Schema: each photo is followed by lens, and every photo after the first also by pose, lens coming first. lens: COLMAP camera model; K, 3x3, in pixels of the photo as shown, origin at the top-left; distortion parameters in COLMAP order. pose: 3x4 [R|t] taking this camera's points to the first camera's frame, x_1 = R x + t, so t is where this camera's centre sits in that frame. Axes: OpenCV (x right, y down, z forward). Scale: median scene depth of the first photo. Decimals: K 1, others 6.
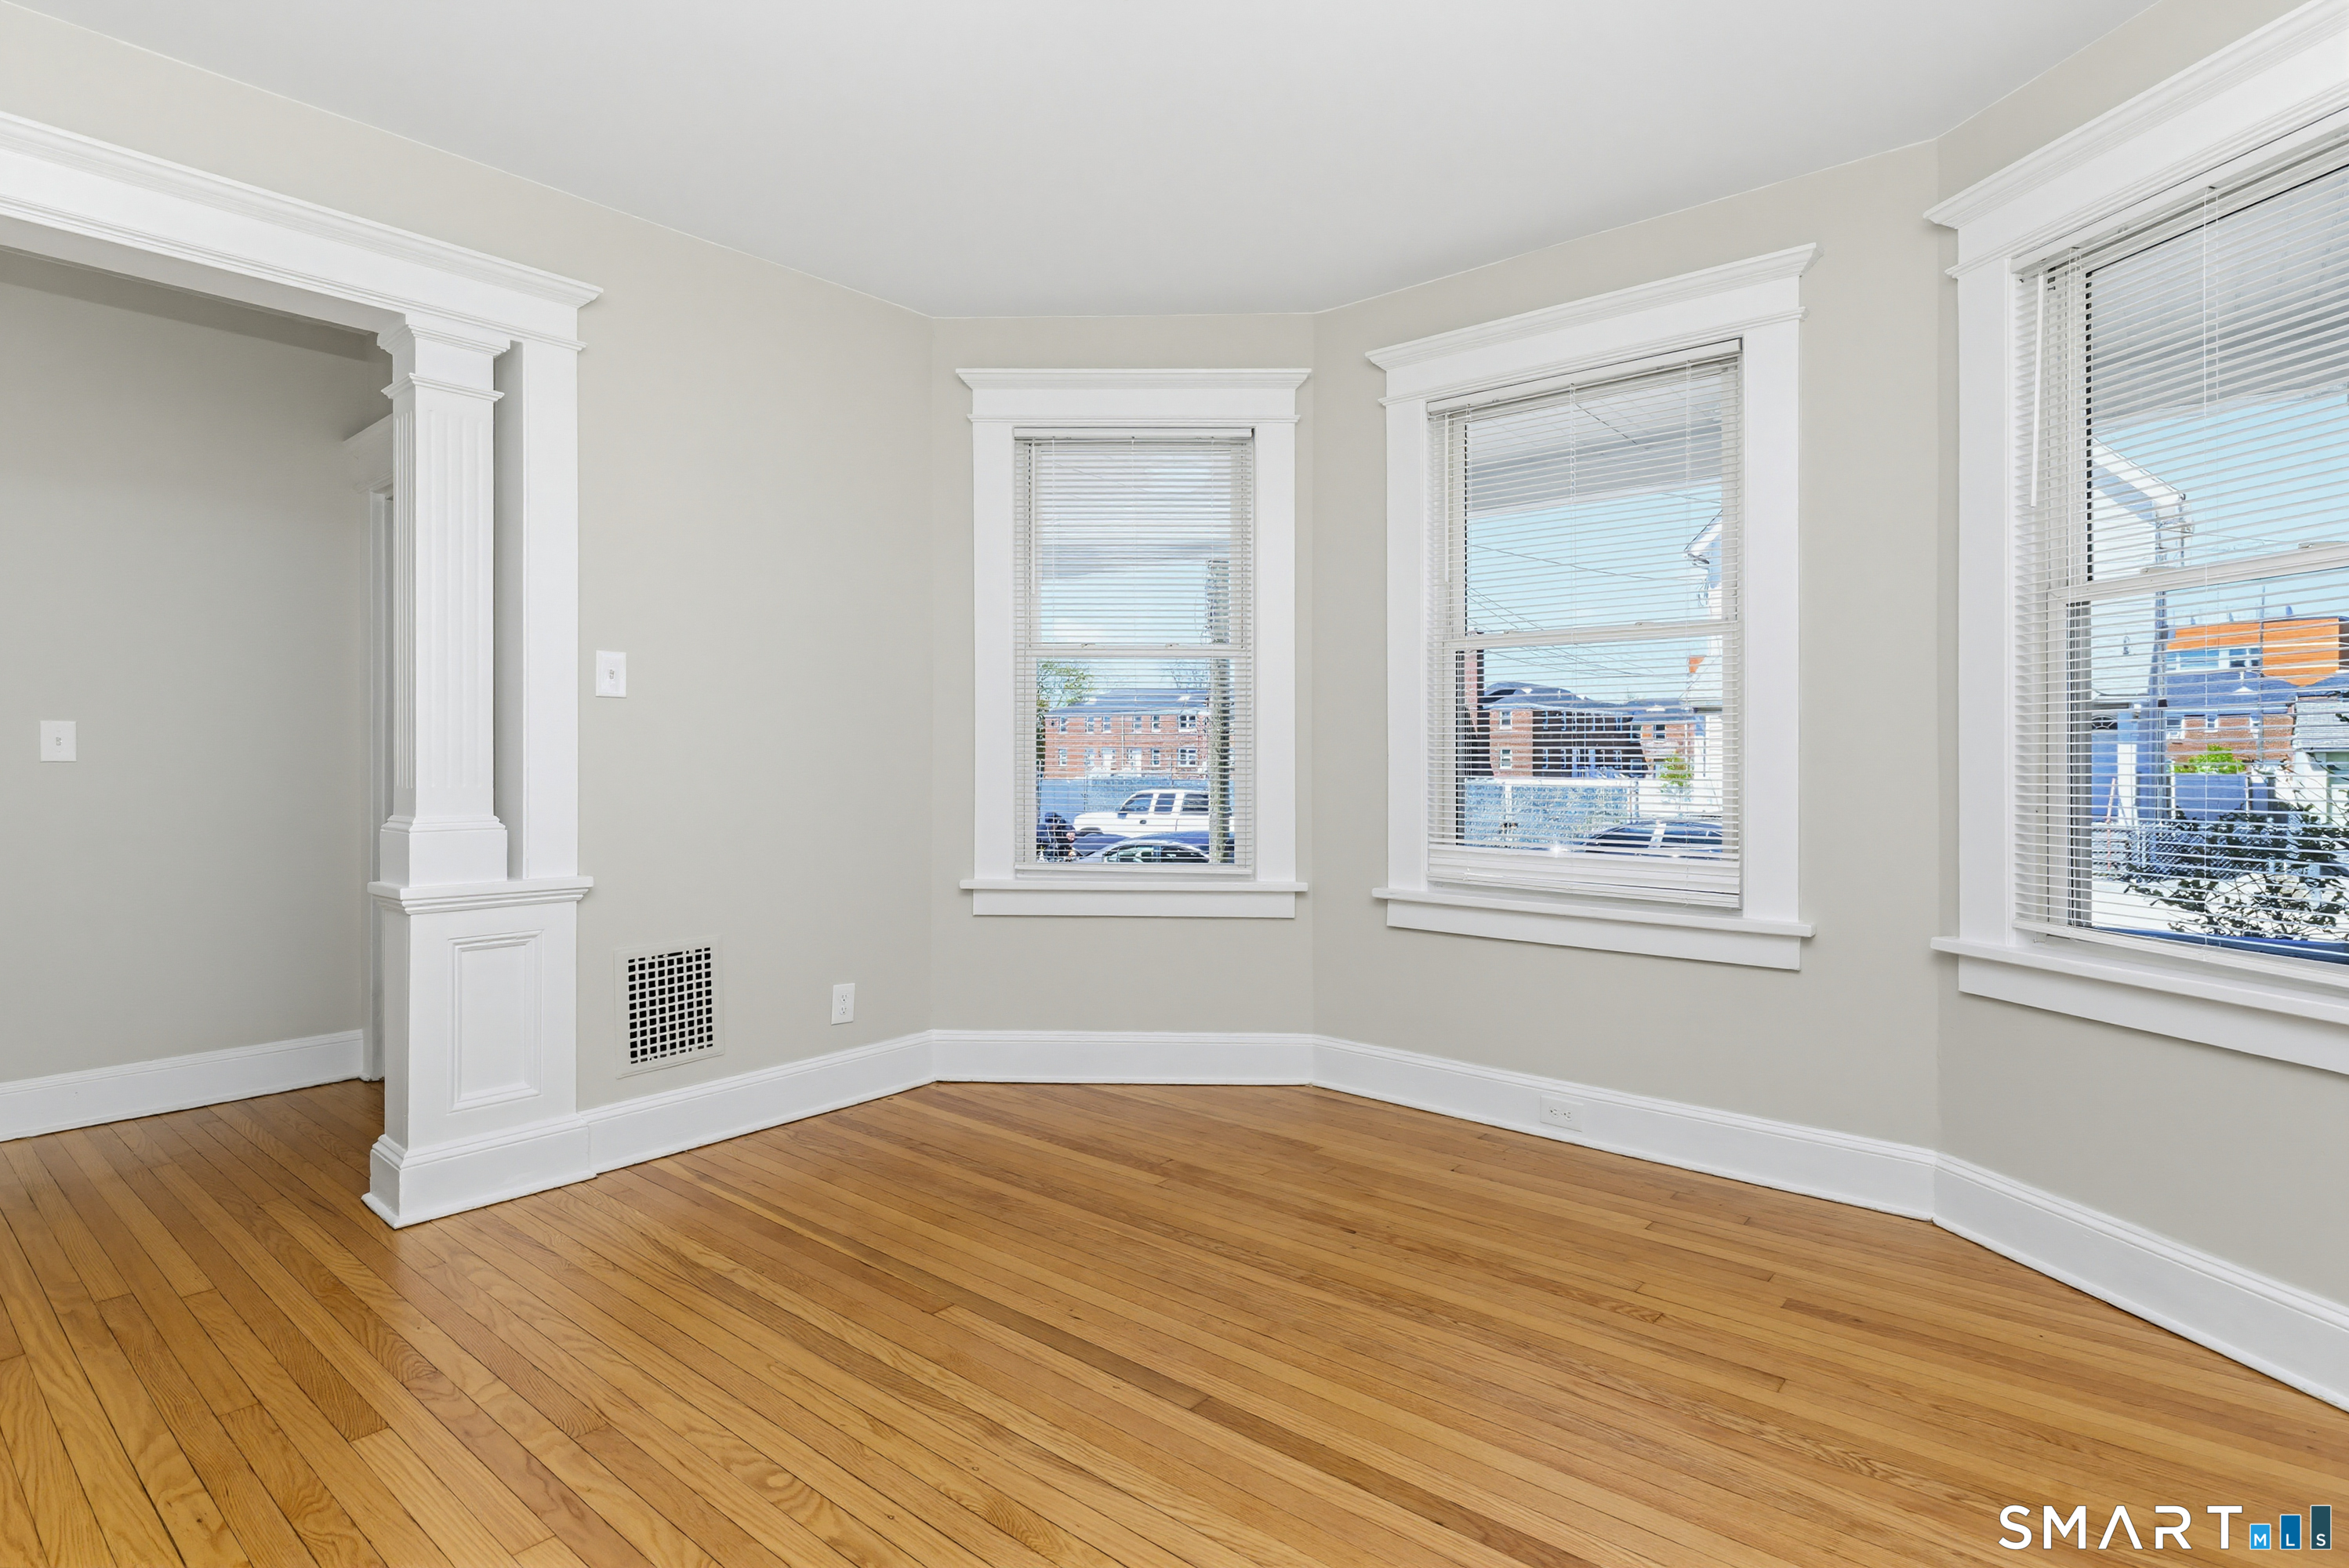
lens RADIAL K [[1165.3, 0, 1159.4], [0, 1165.3, 763.8], [0, 0, 1]] dist [-0.029569, 0.000188]
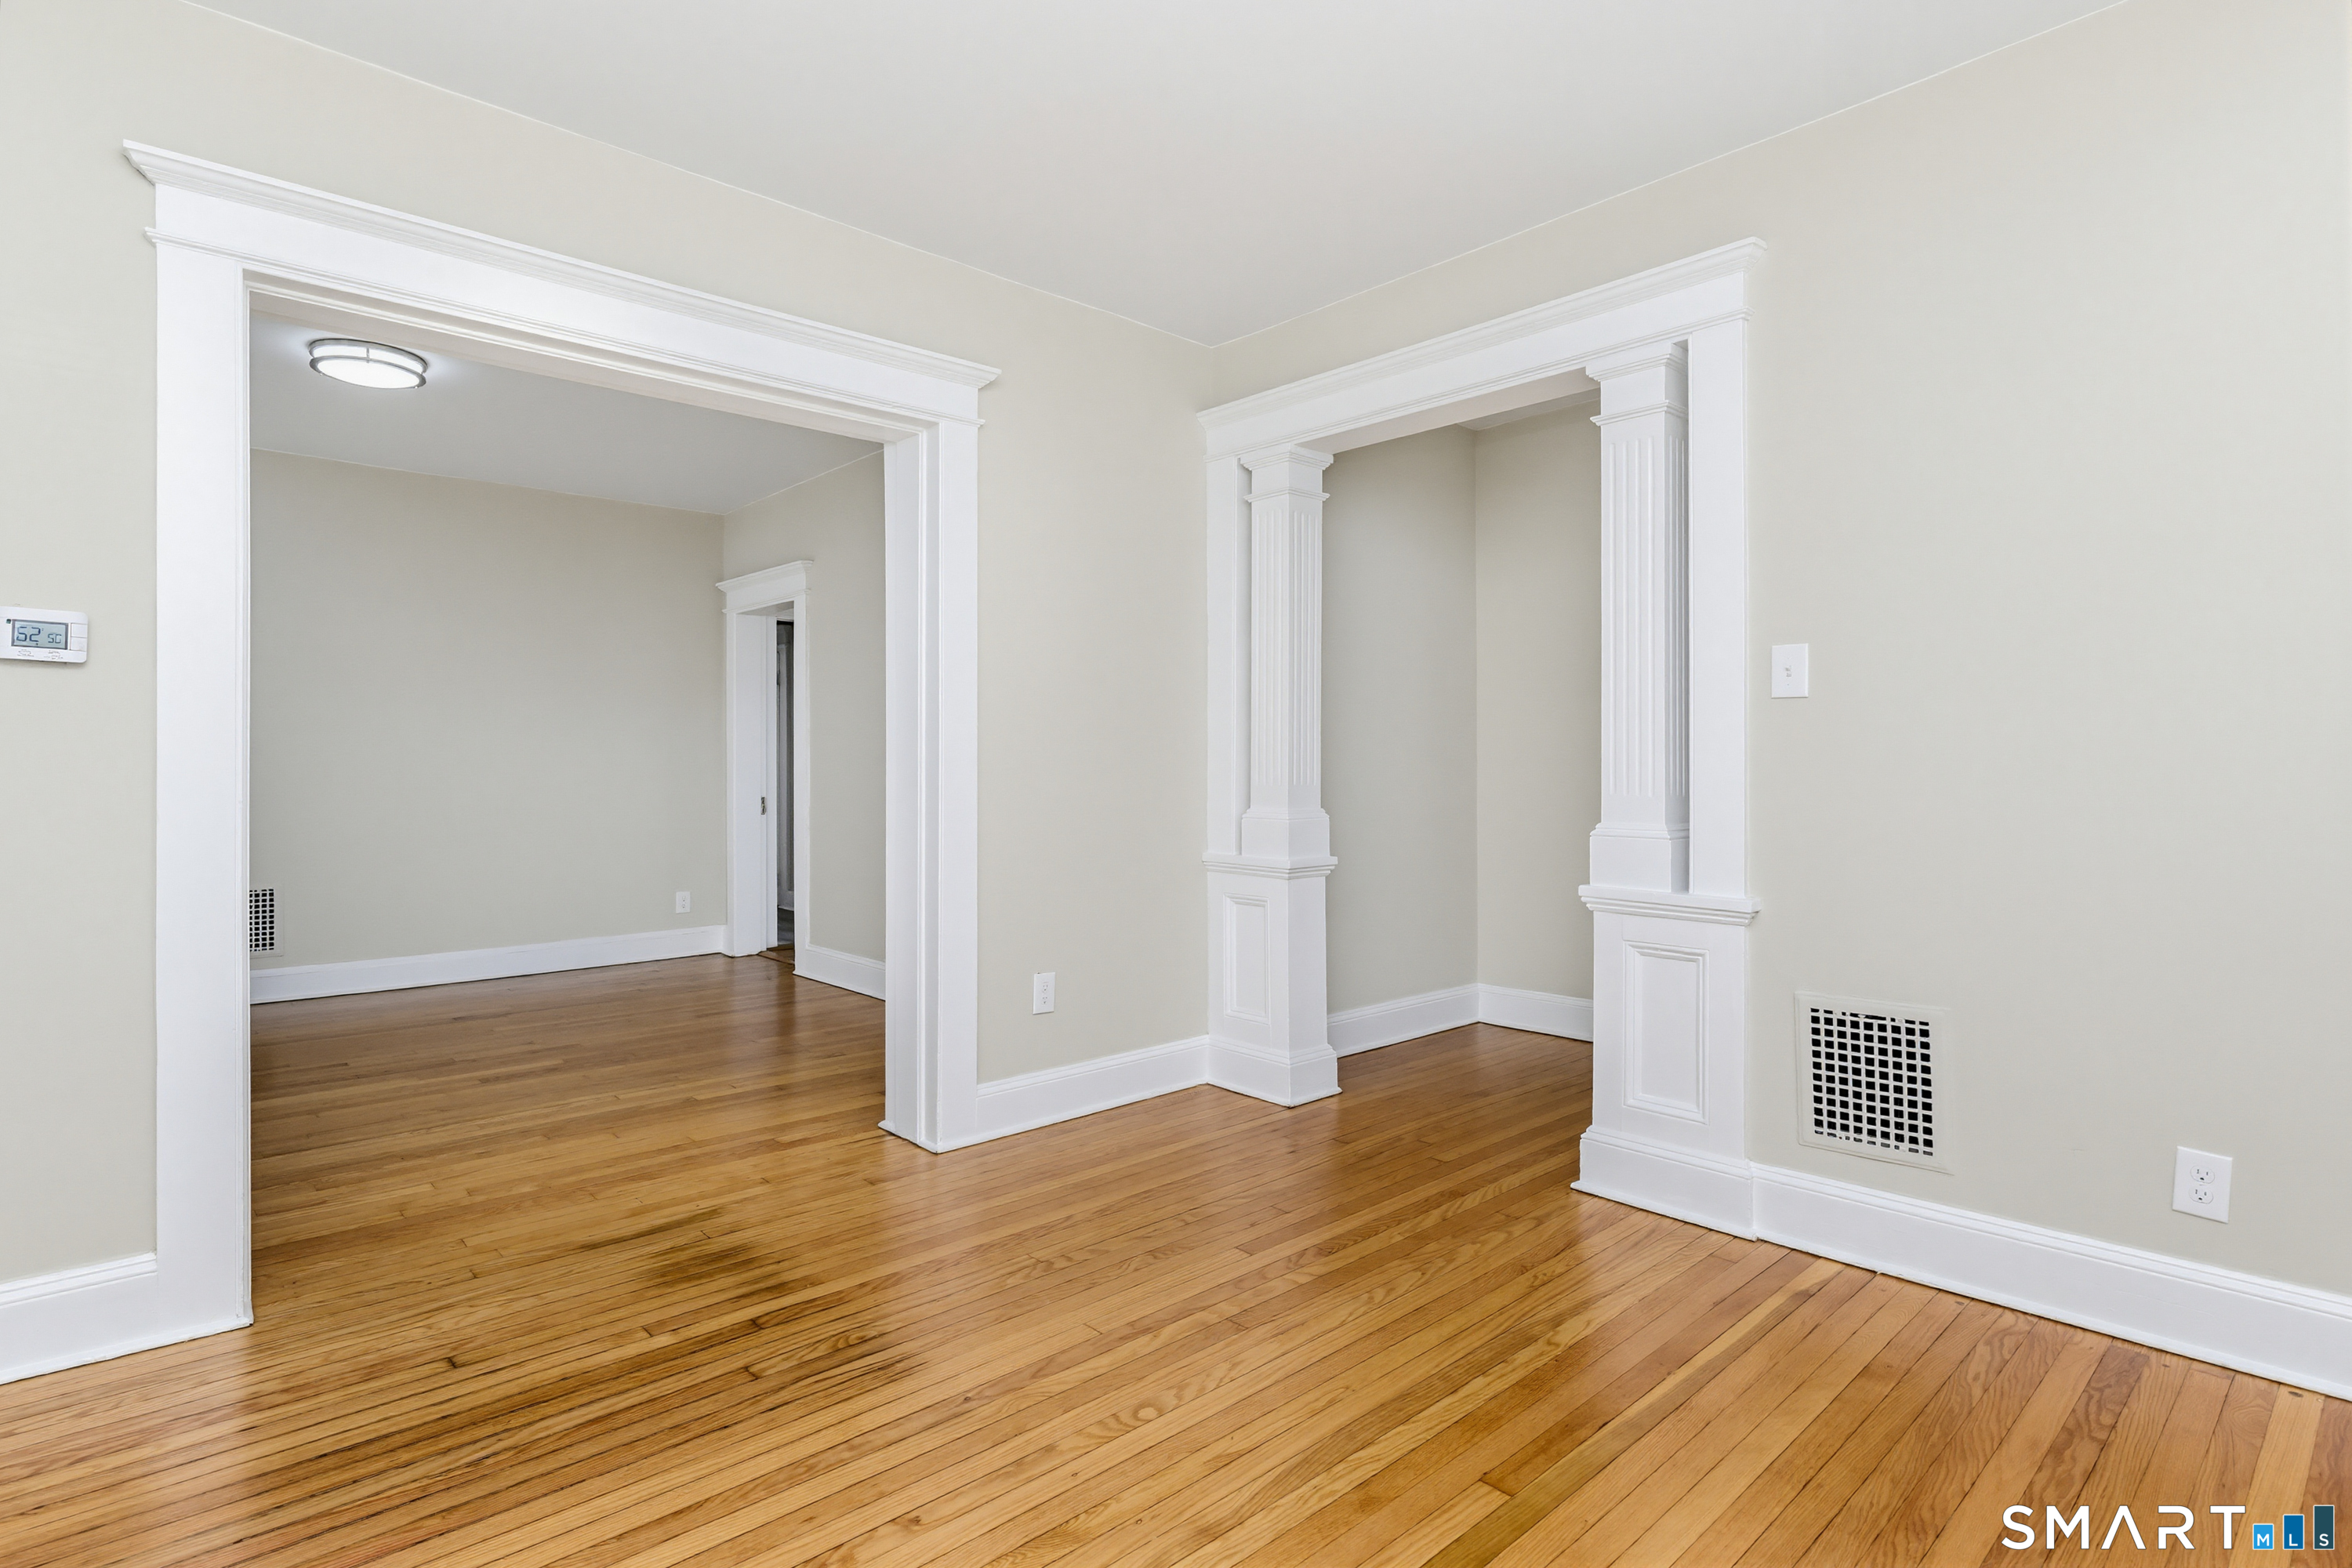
lens RADIAL K [[1172.6, 0, 1172.4], [0, 1172.6, 769.8], [0, 0, 1]] dist [0.002180, 0.000018]
pose [[-0.120819, 0.005412, -0.992660, 0.452705], [0.000056, 0.999985, 0.005445, -0.009277], [0.992675, 0.000602, -0.120818, 0.650110]]
